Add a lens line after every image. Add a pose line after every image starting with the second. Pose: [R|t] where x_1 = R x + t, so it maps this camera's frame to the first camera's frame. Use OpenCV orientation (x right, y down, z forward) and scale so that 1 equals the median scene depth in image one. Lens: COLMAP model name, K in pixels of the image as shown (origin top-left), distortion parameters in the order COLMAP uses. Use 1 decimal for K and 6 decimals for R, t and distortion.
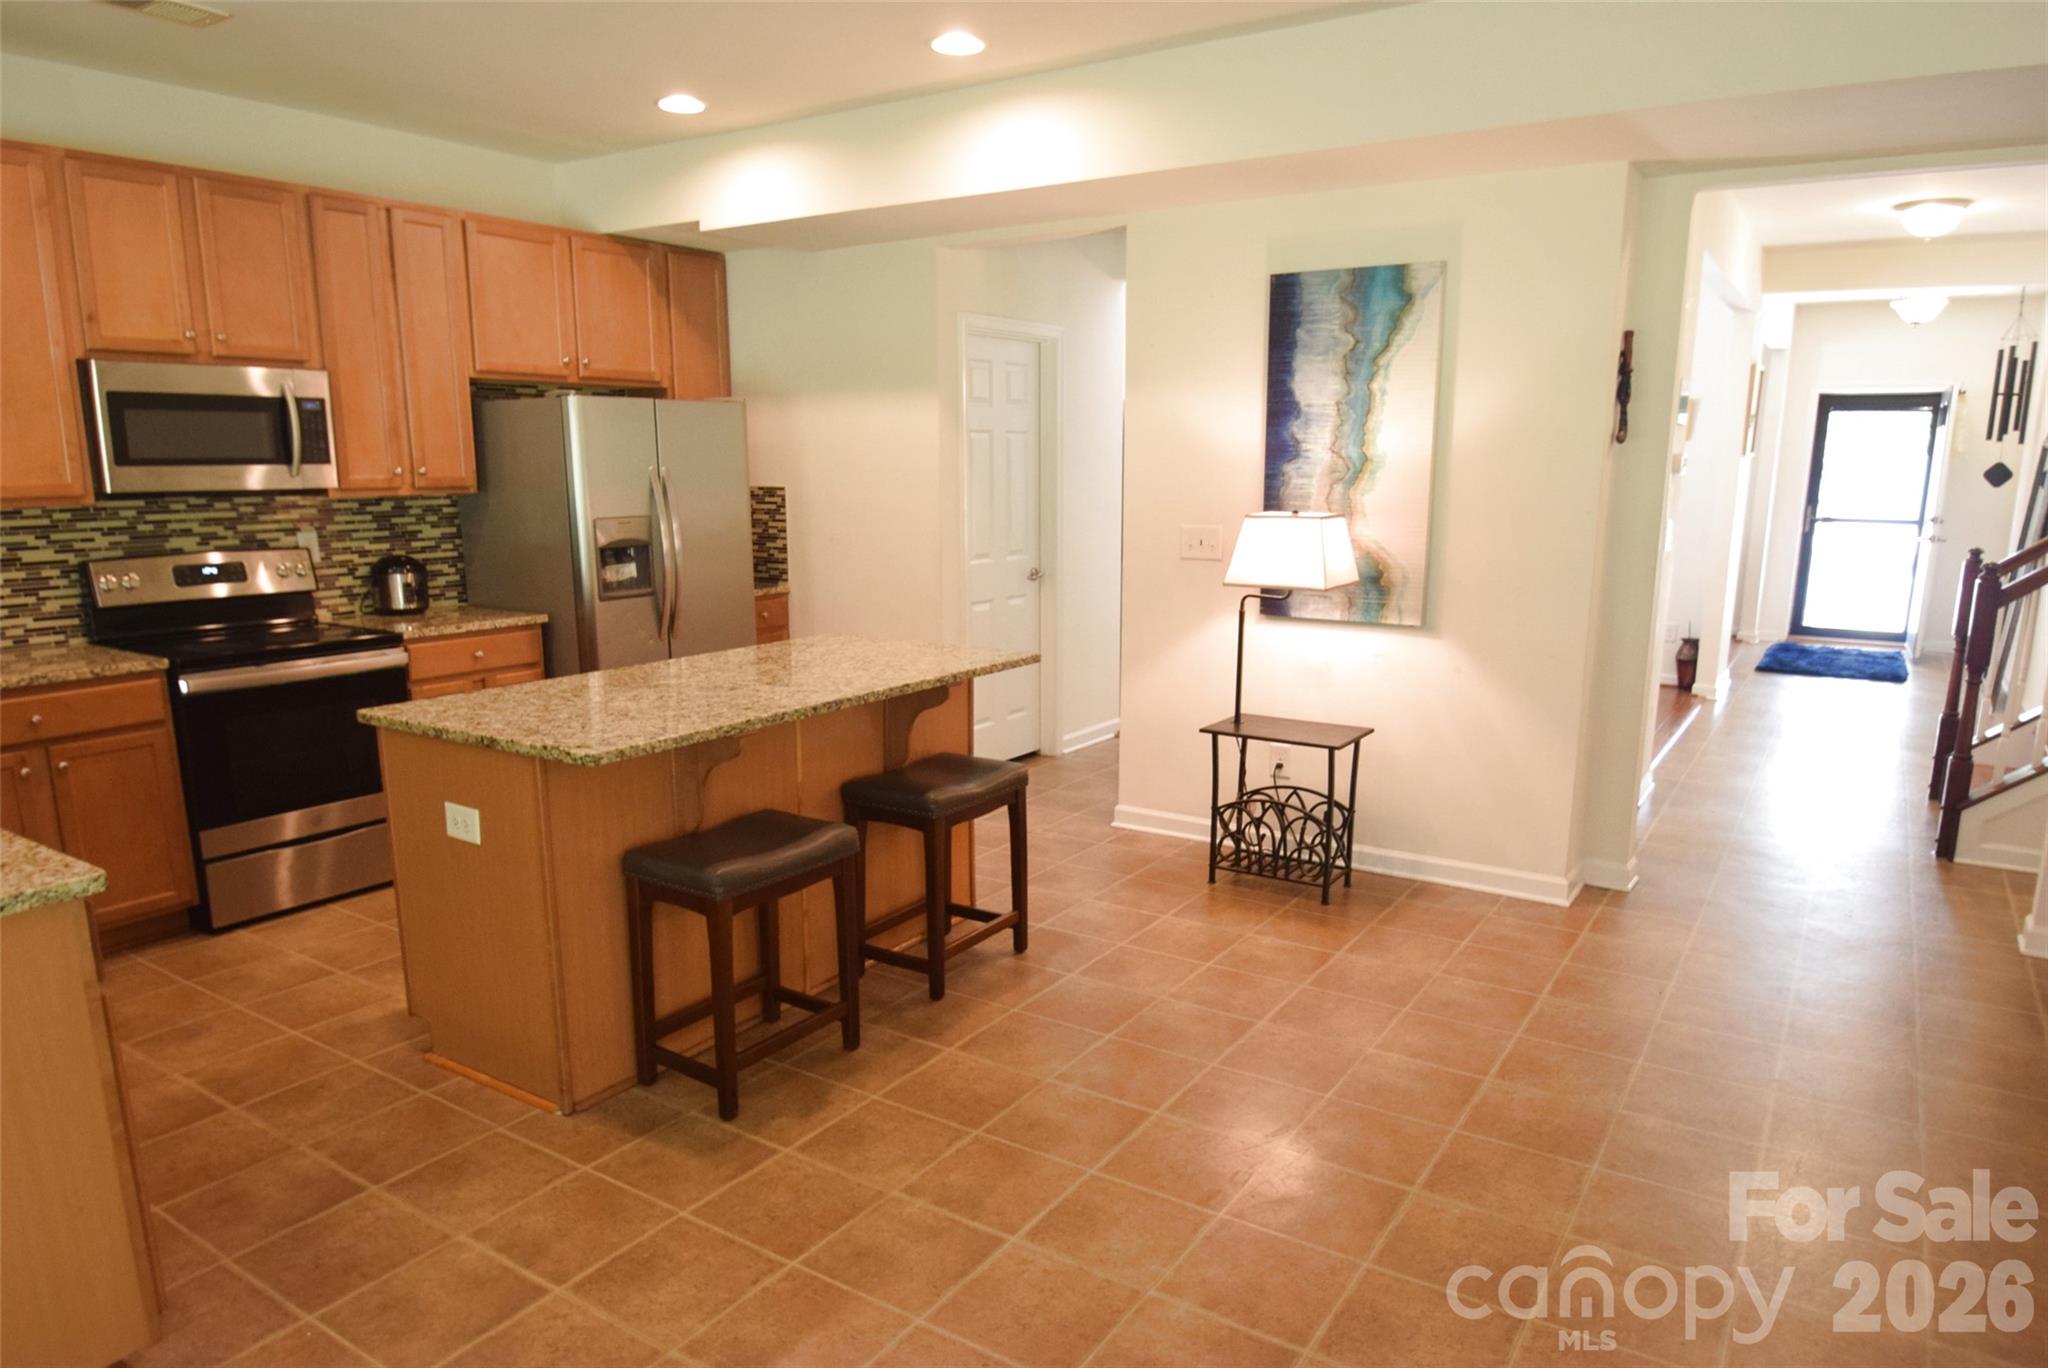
lens RADIAL K [[1296.1, 0, 1017.8], [0, 1296.1, 736.8], [0, 0, 1]] dist [-0.033244, 0.001065]
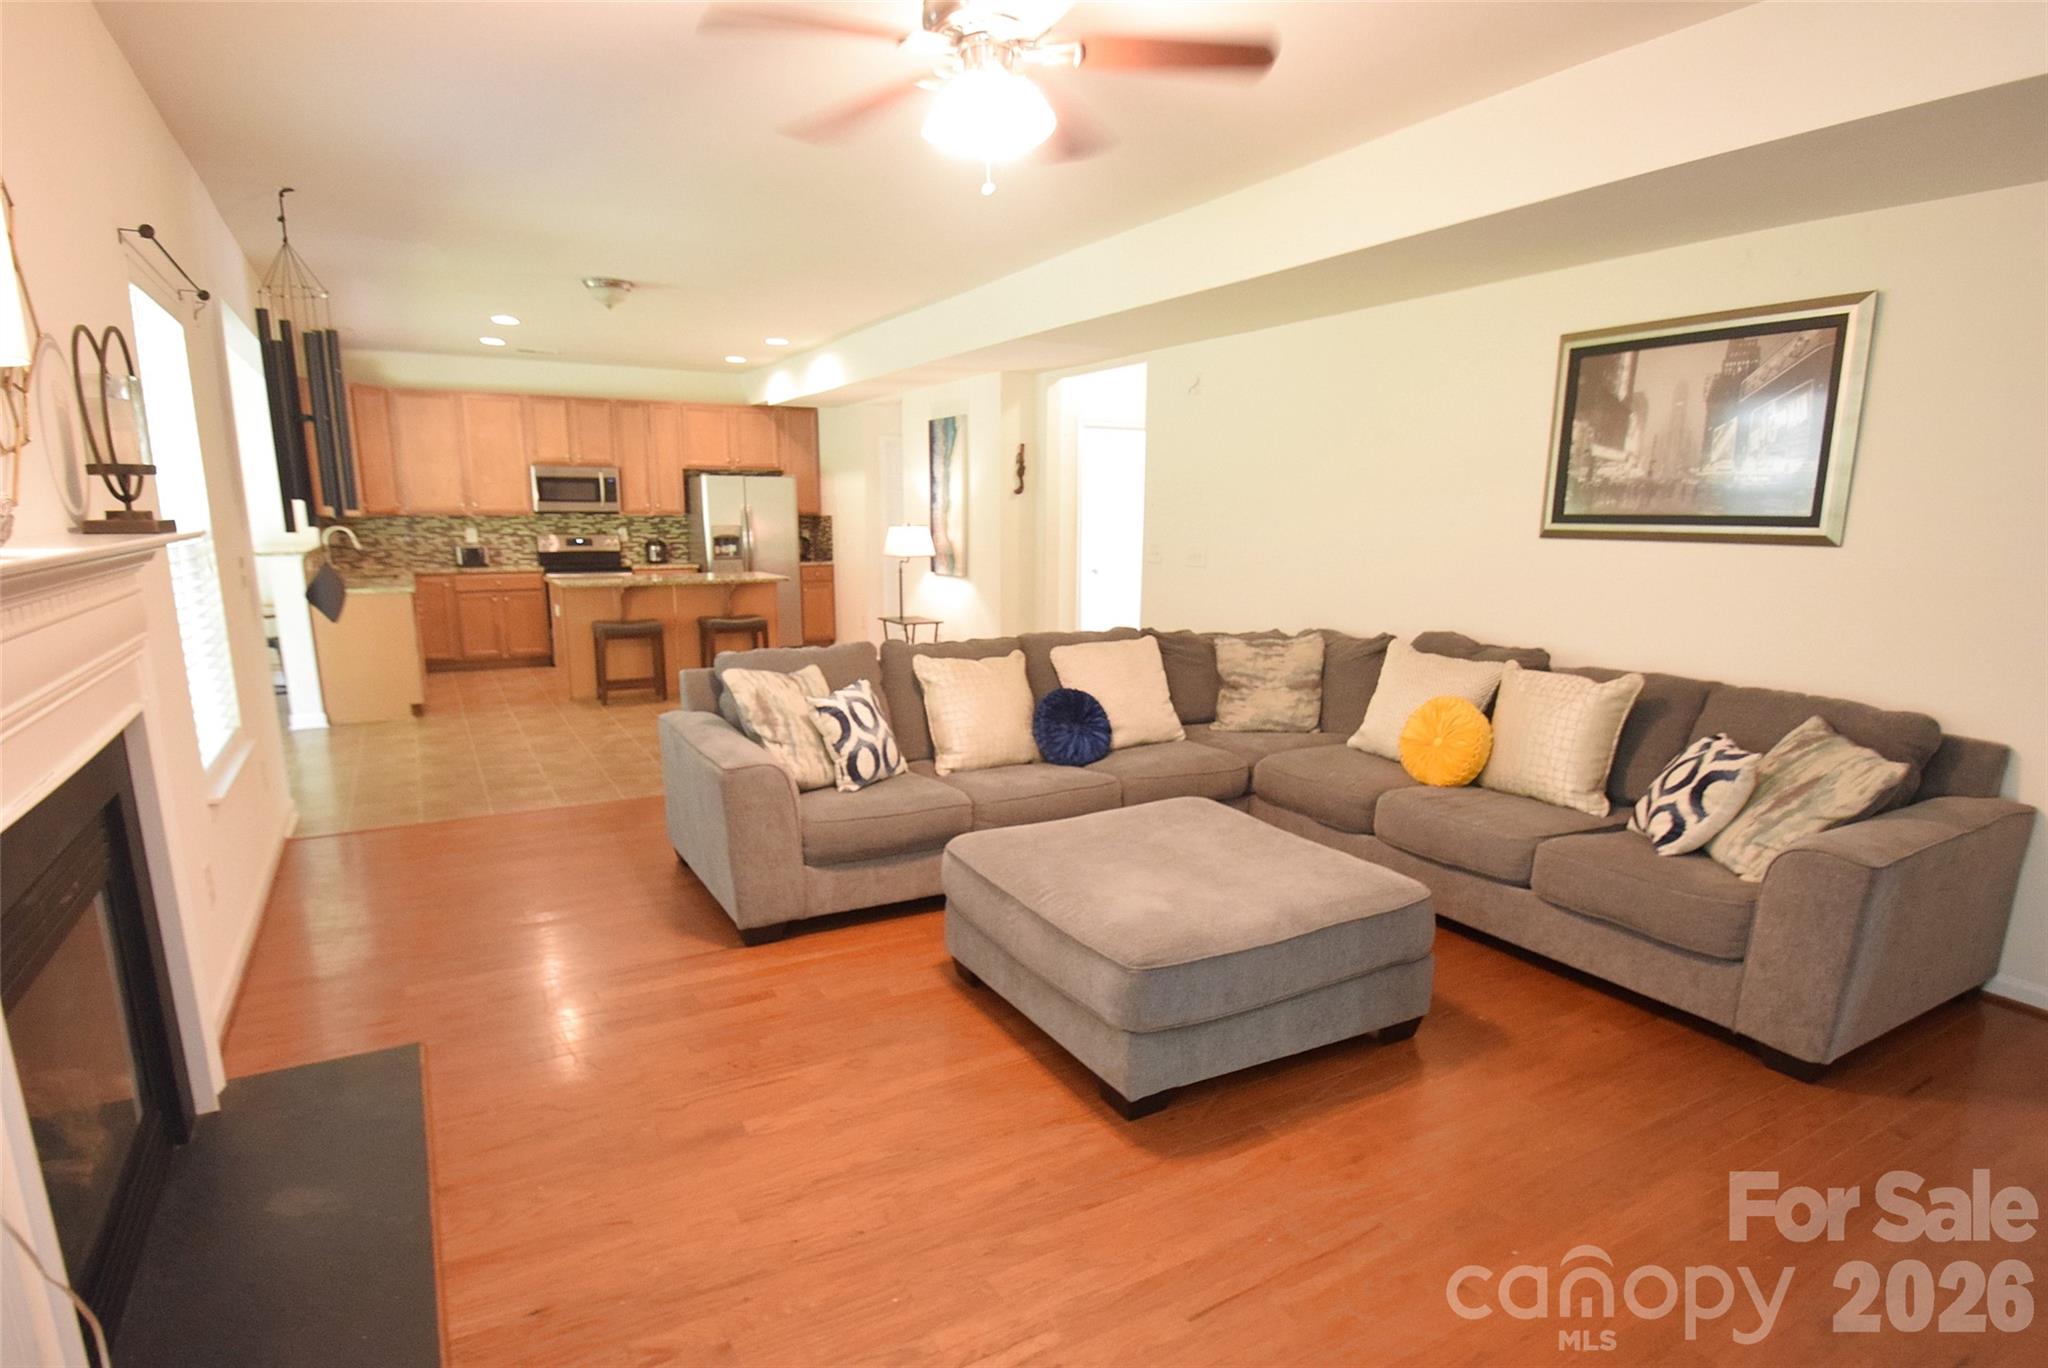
lens RADIAL K [[1075.0, 0, 1021.8], [0, 1075.0, 751.8], [0, 0, 1]] dist [0.001559, -0.017854]
pose [[0.889542, 0.106262, -0.444324, 1.233821], [-0.101853, 0.994223, 0.033862, 0.139087], [0.445355, 0.015134, 0.895226, -0.607021]]
